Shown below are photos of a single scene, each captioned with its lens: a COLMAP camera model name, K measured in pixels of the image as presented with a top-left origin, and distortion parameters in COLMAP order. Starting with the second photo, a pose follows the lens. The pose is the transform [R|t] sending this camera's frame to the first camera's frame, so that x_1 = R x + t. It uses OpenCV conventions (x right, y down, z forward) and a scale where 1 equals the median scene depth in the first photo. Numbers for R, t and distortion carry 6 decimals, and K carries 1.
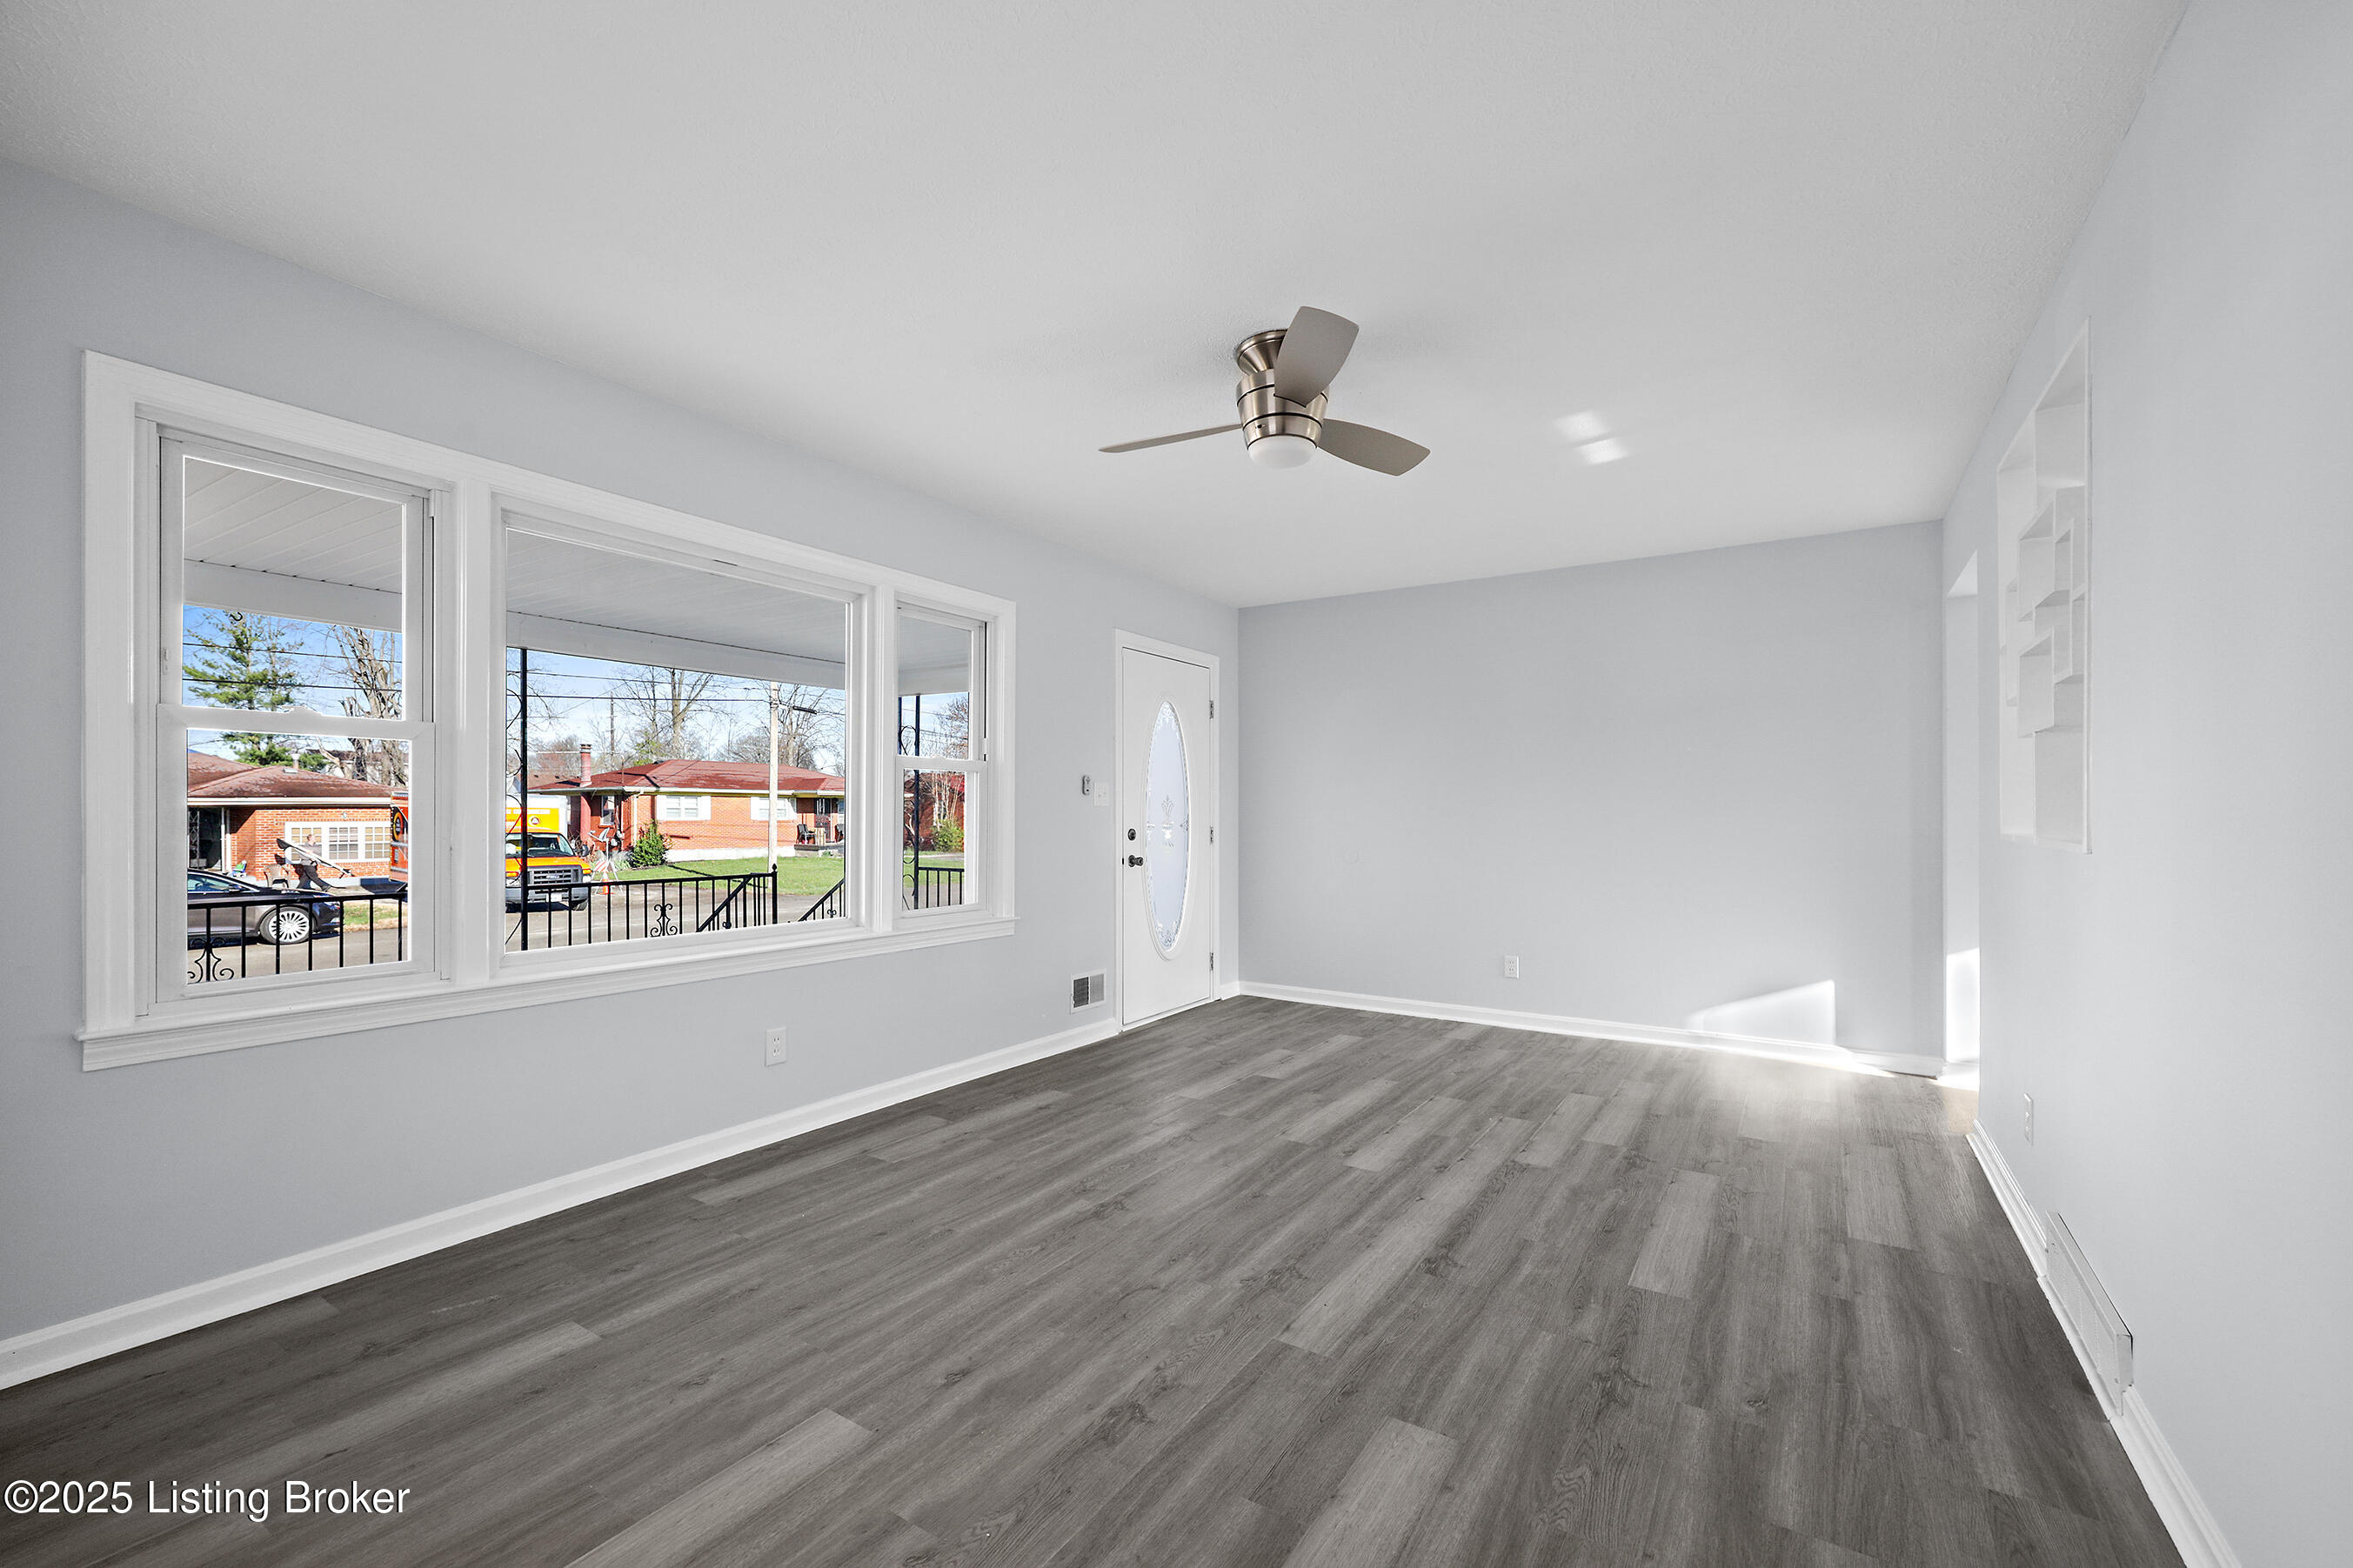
lens RADIAL K [[958.2, 0, 1197.2], [0, 958.2, 846.6], [0, 0, 1]] dist [-0.004450, 0.000432]
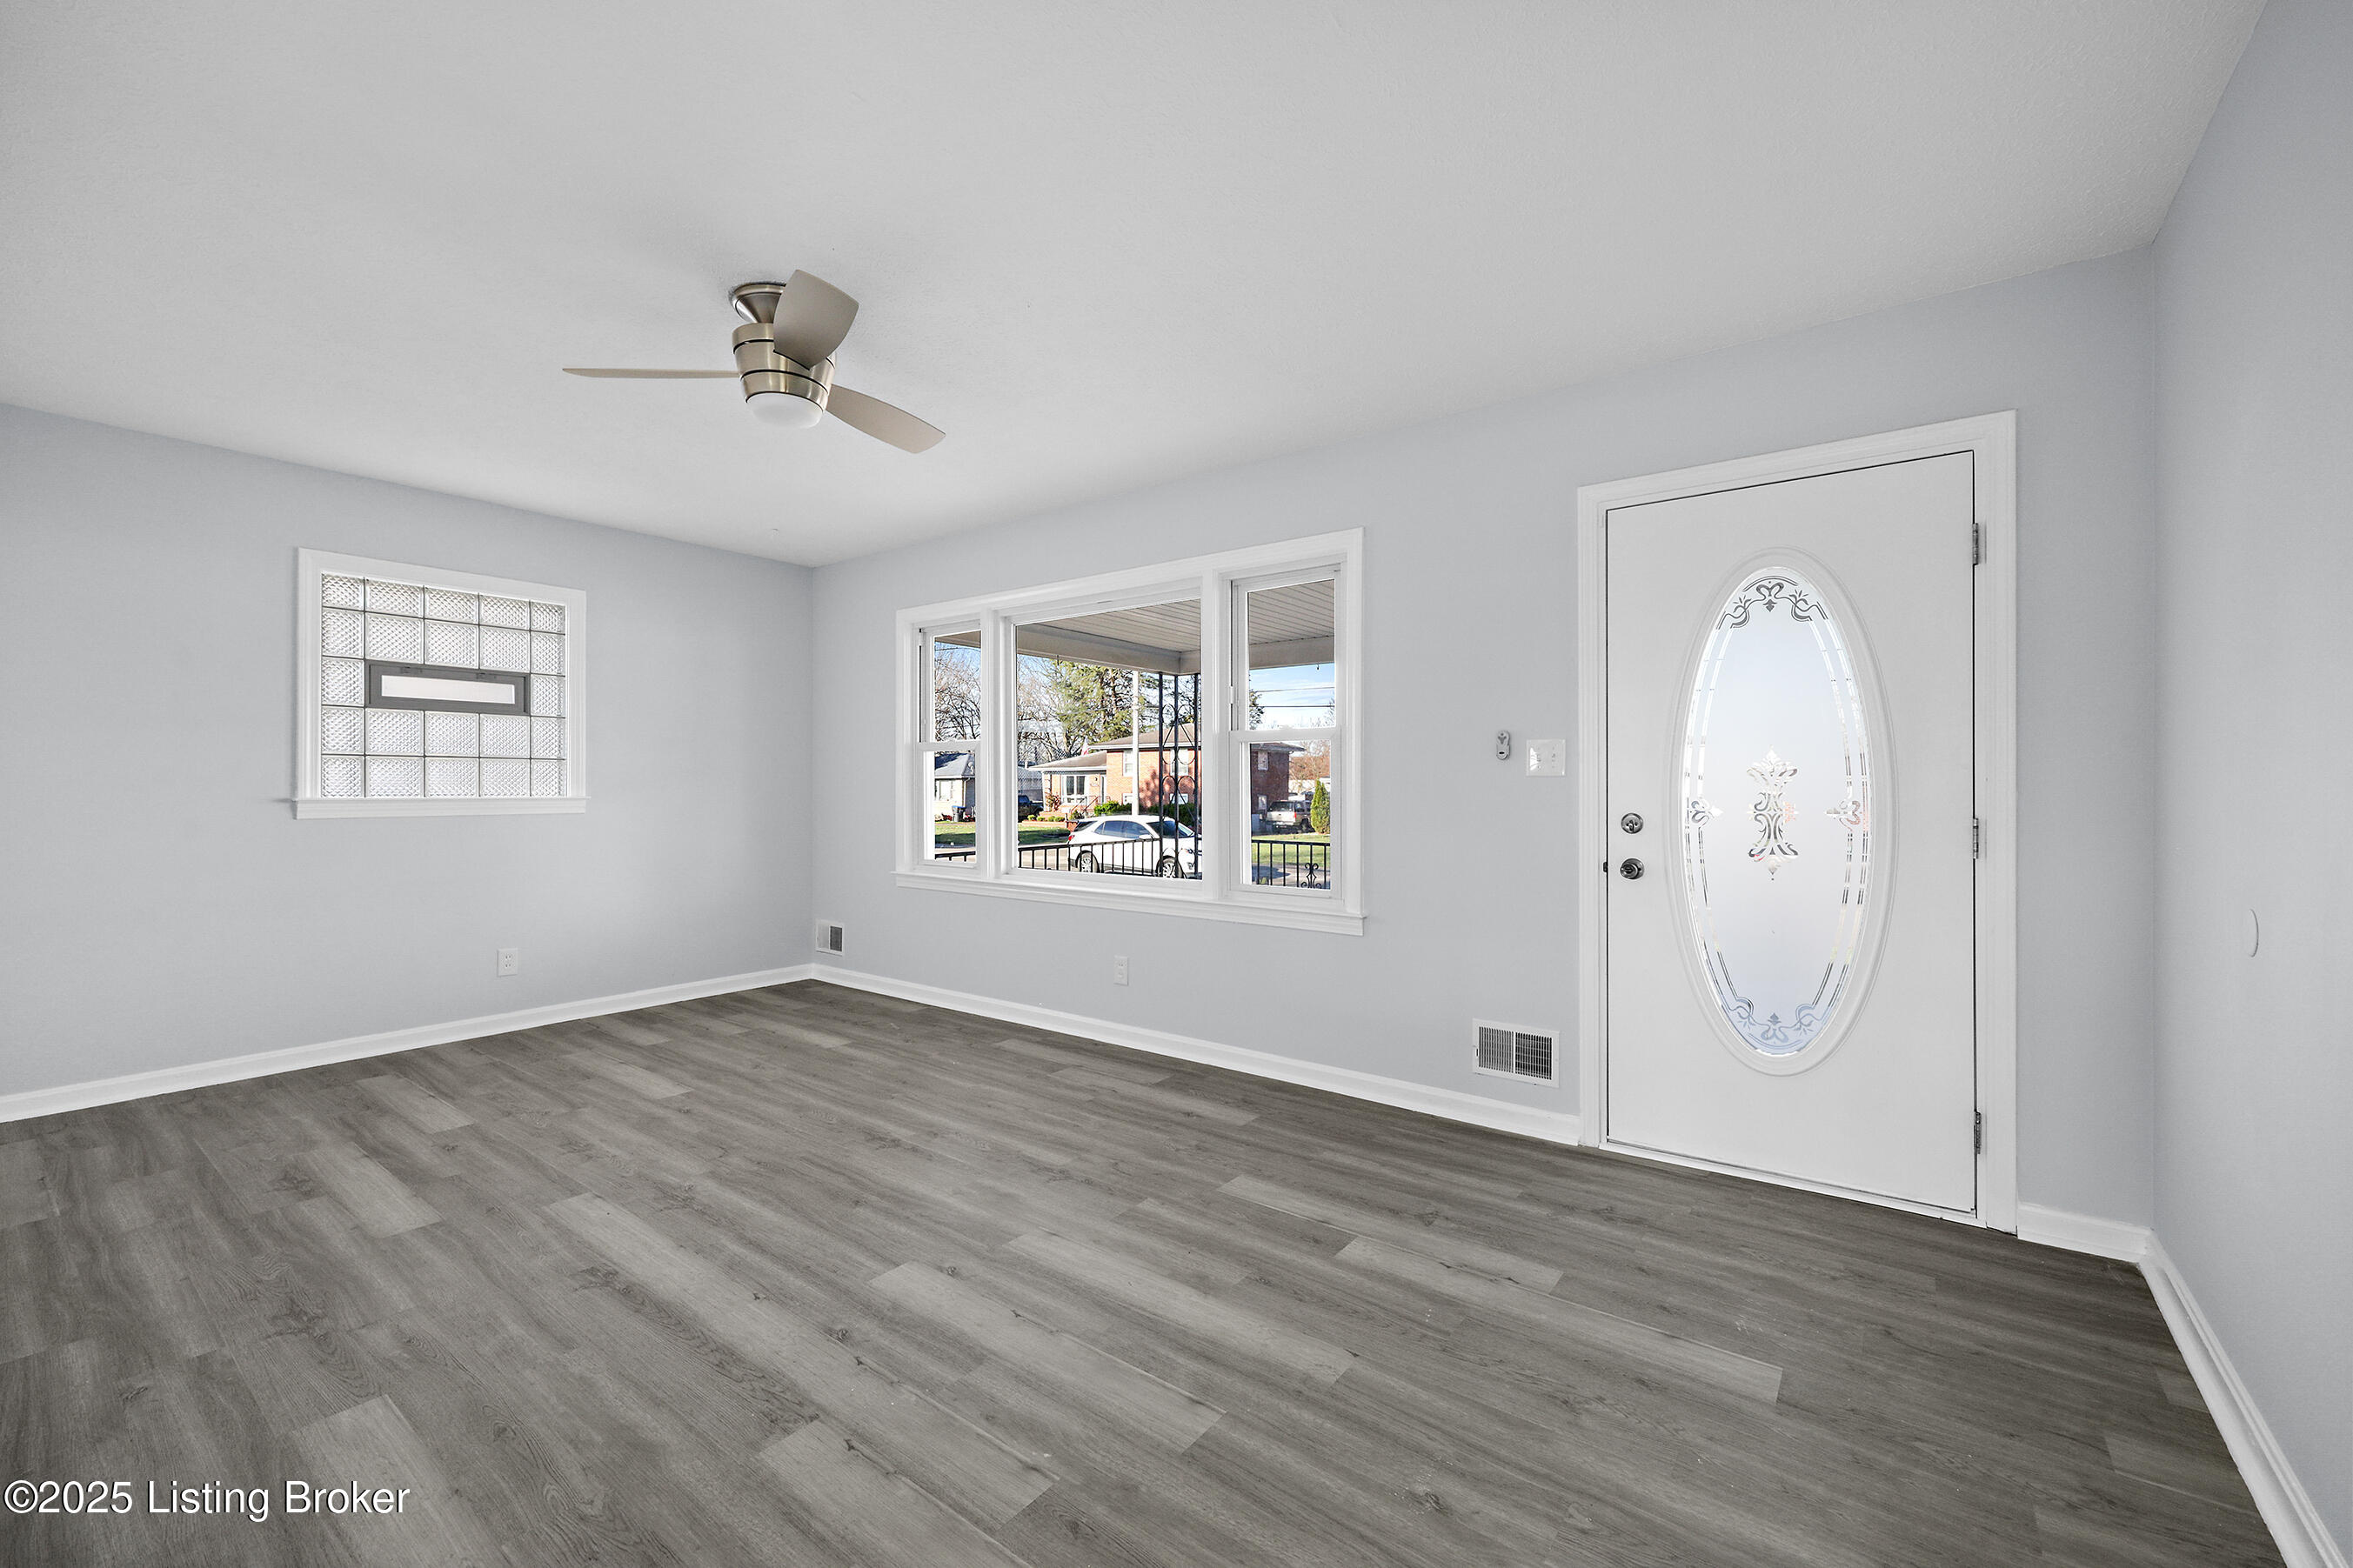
lens RADIAL K [[958.2, 0, 1180.8], [0, 958.2, 779.1], [0, 0, 1]] dist [-0.004450, 0.000432]
pose [[-0.084562, -0.008985, -0.996378, 0.914464], [-0.035452, 0.999353, -0.006003, -0.042007], [0.995787, 0.034816, -0.084826, 1.322280]]
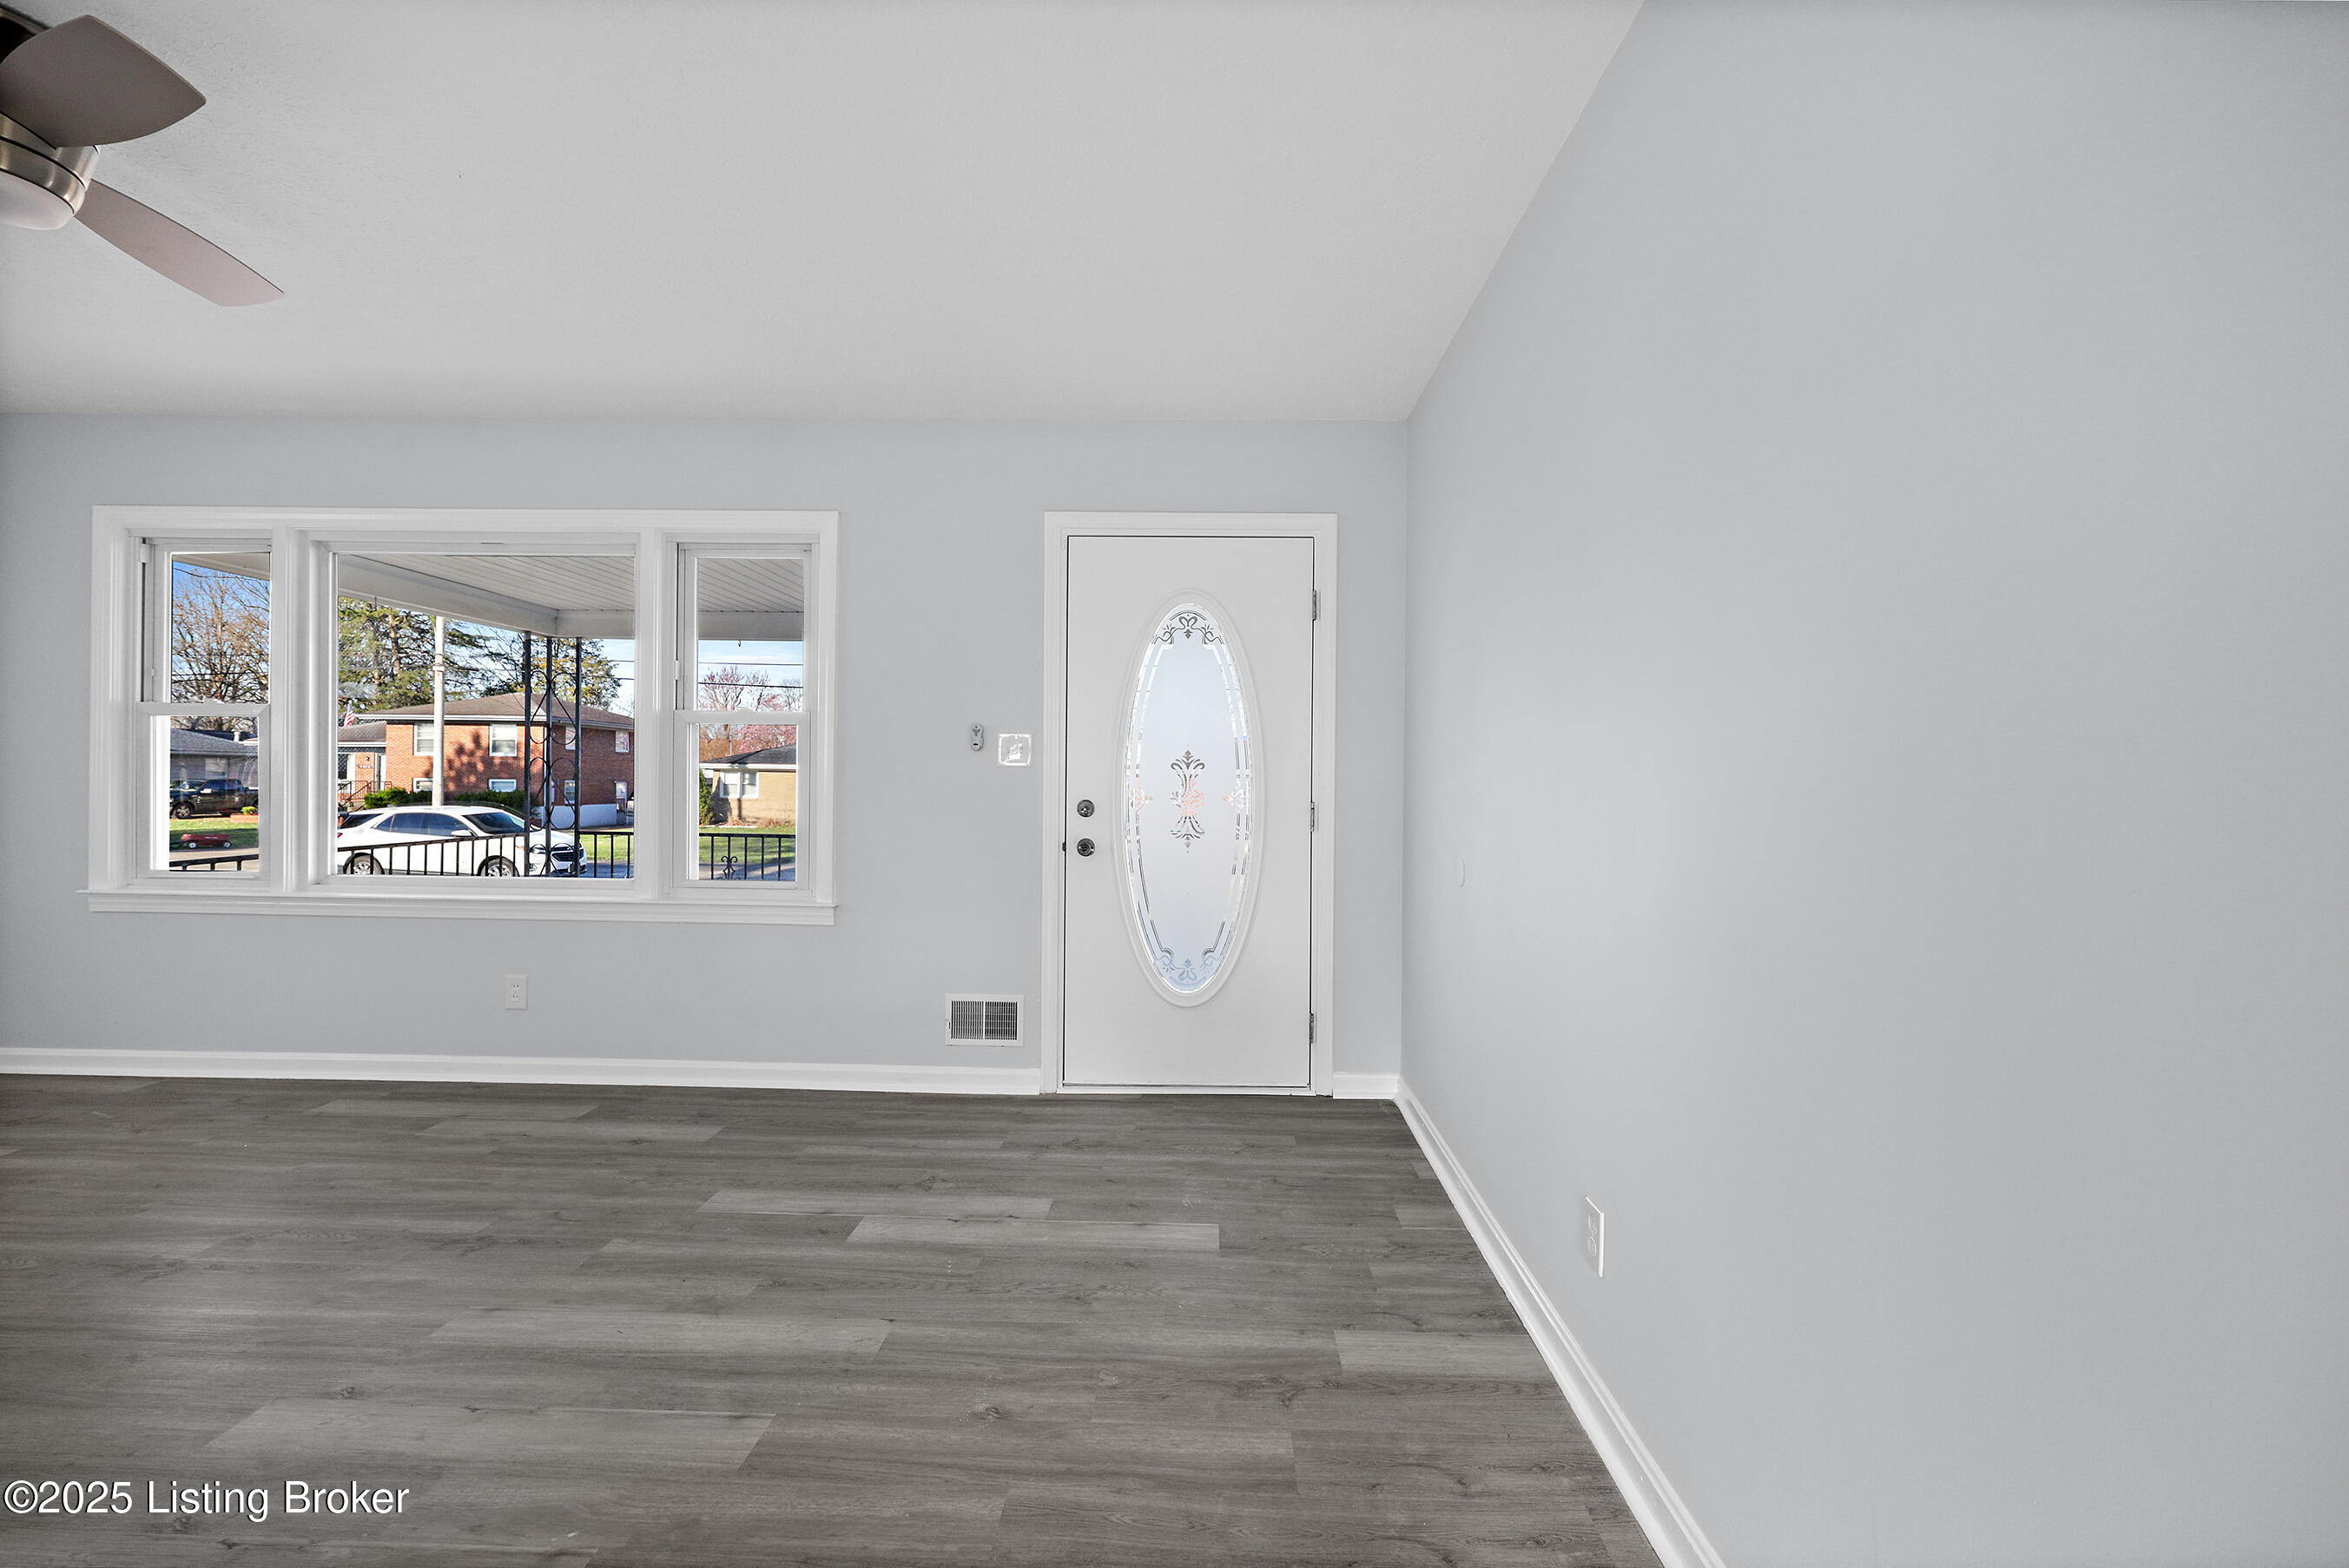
lens RADIAL K [[956.6, 0, 1198.0], [0, 956.6, 776.6], [0, 0, 1]] dist [-0.004450, 0.000432]
pose [[0.521494, 0.003547, -0.853247, 0.942926], [-0.041366, 0.998921, -0.021130, -0.039007], [0.852252, 0.046315, 0.521078, 1.214077]]
